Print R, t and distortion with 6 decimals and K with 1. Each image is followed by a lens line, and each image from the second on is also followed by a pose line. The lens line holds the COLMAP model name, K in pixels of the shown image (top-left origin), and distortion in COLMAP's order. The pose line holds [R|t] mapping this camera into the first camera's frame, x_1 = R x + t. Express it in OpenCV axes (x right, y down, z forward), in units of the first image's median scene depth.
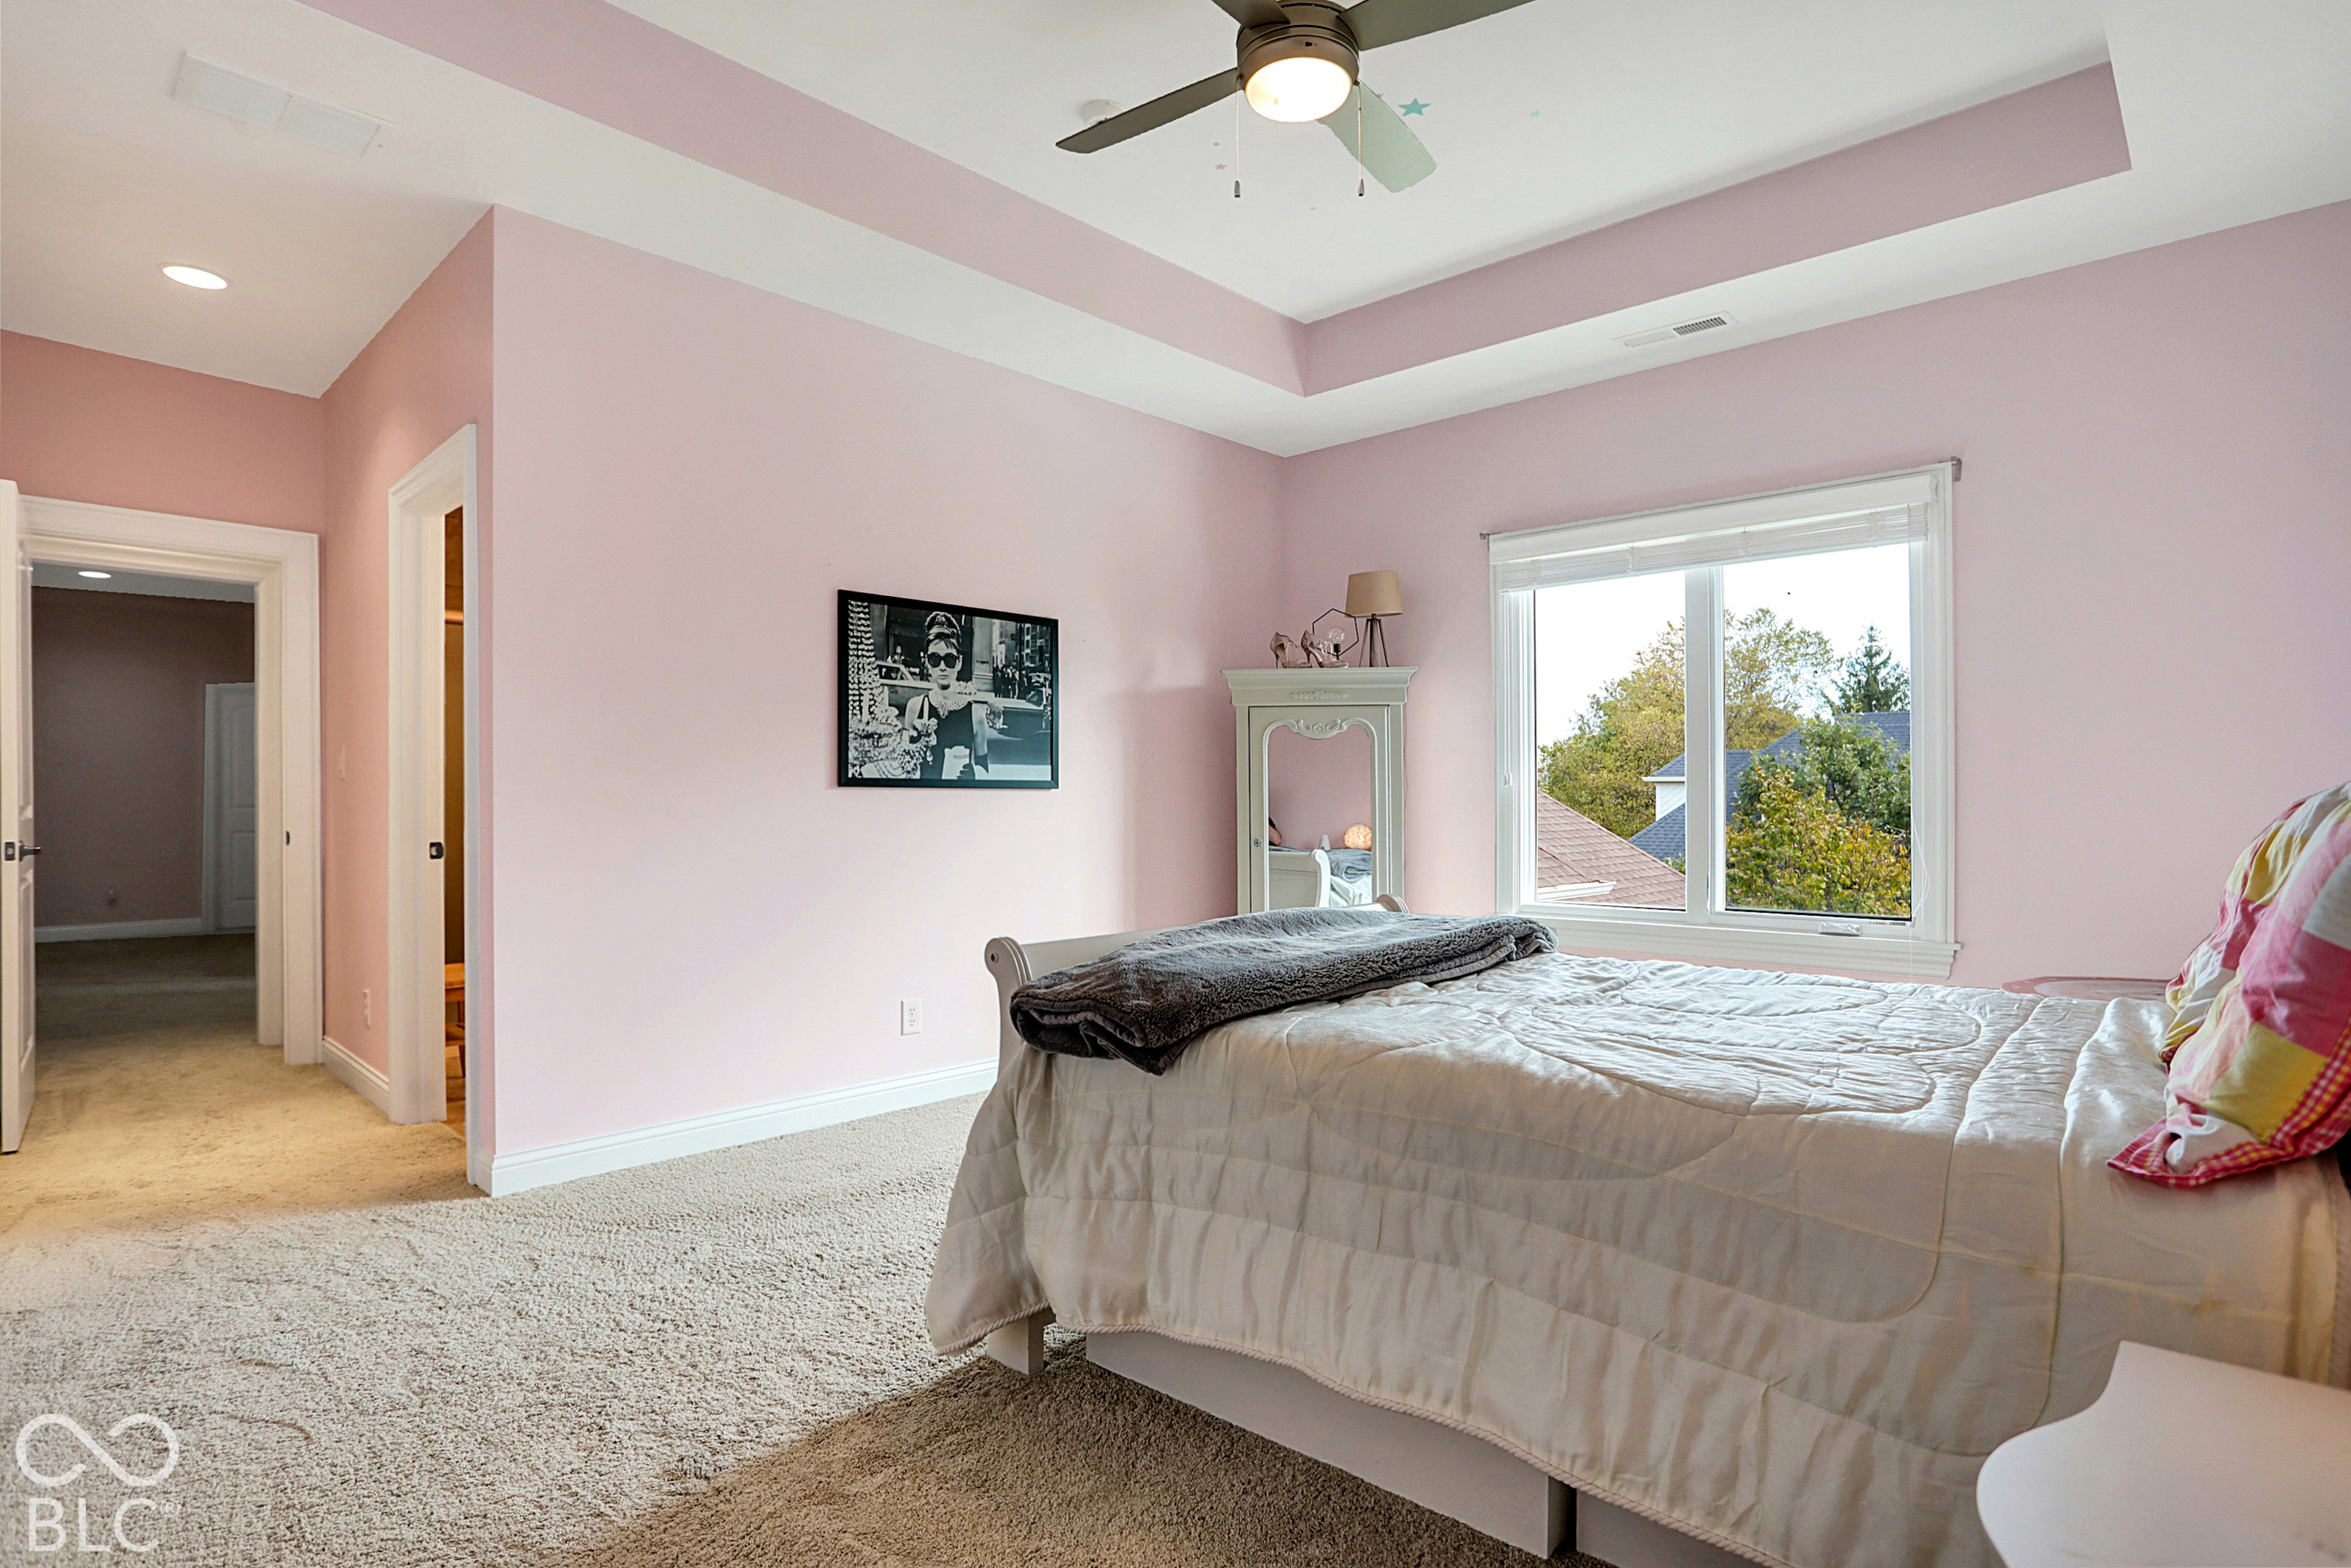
lens RADIAL K [[1191.7, 0, 1166.3], [0, 1191.7, 798.8], [0, 0, 1]] dist [-0.059111, 0.001518]
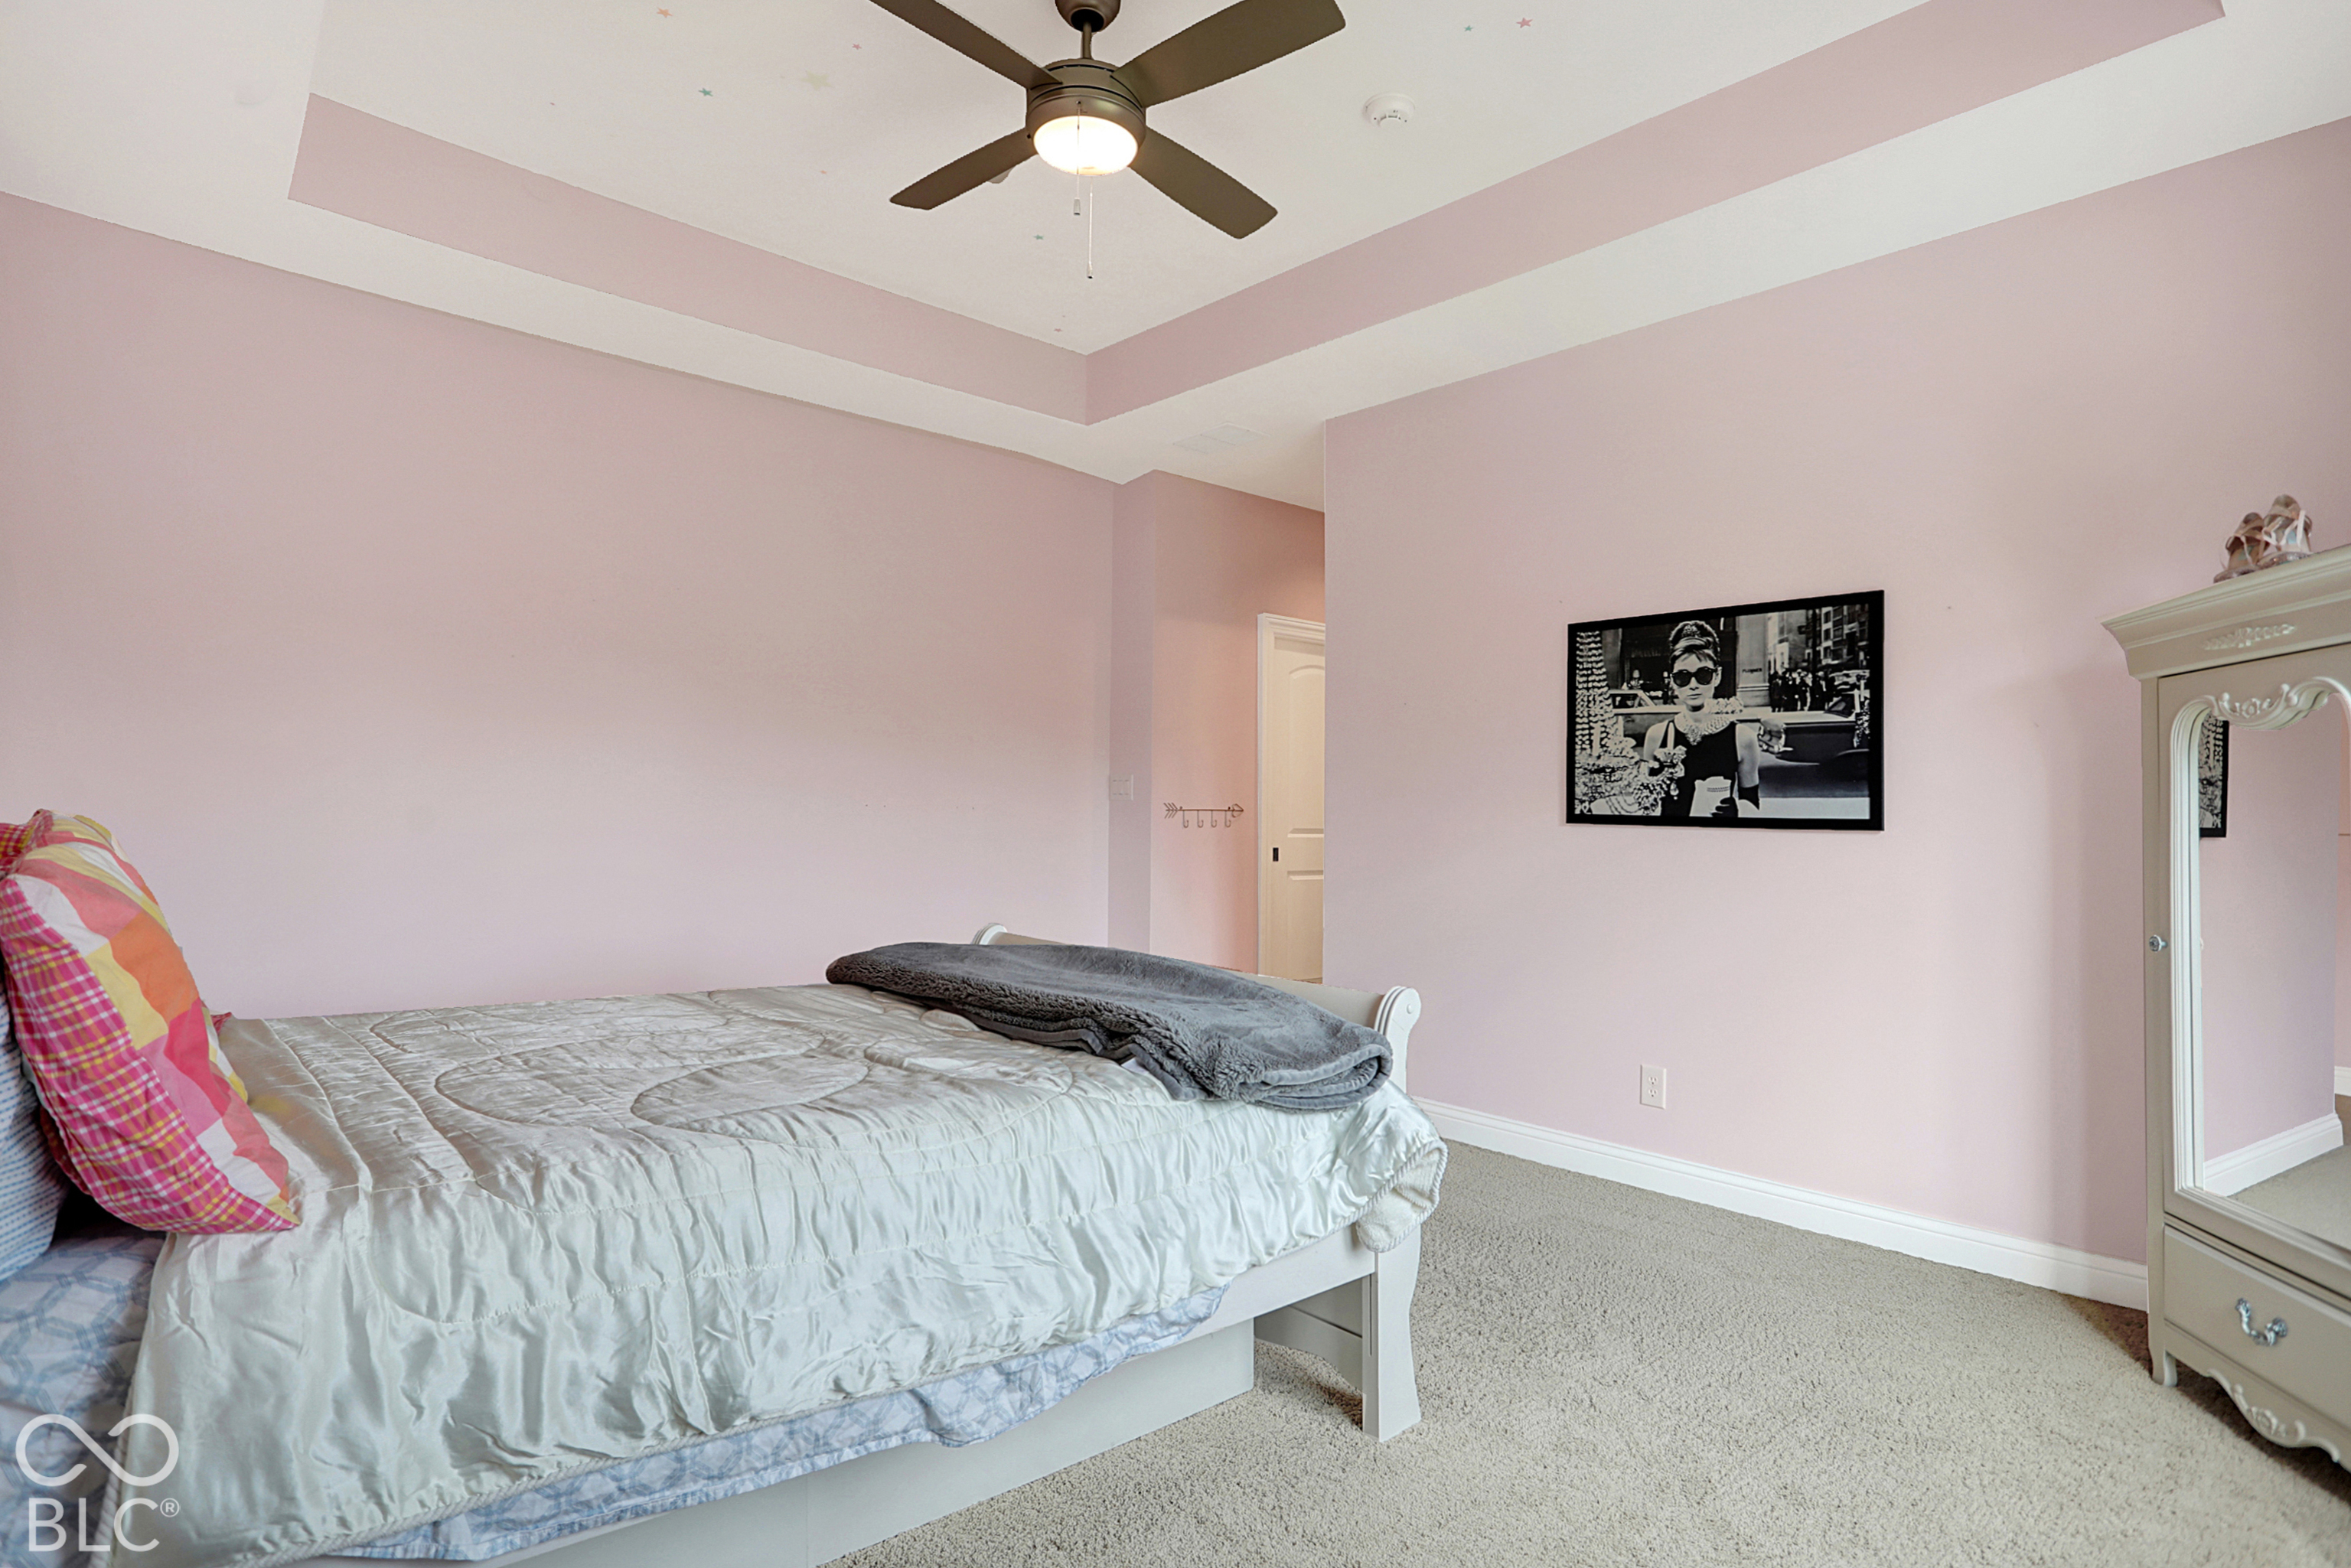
lens RADIAL K [[1191.7, 0, 1166.3], [0, 1191.7, 798.8], [0, 0, 1]] dist [-0.059111, 0.001518]
pose [[-0.091301, -0.001077, -0.995823, 0.692350], [-0.011726, 0.999931, -0.000007, -0.024841], [0.995754, 0.011676, -0.091308, 0.706294]]
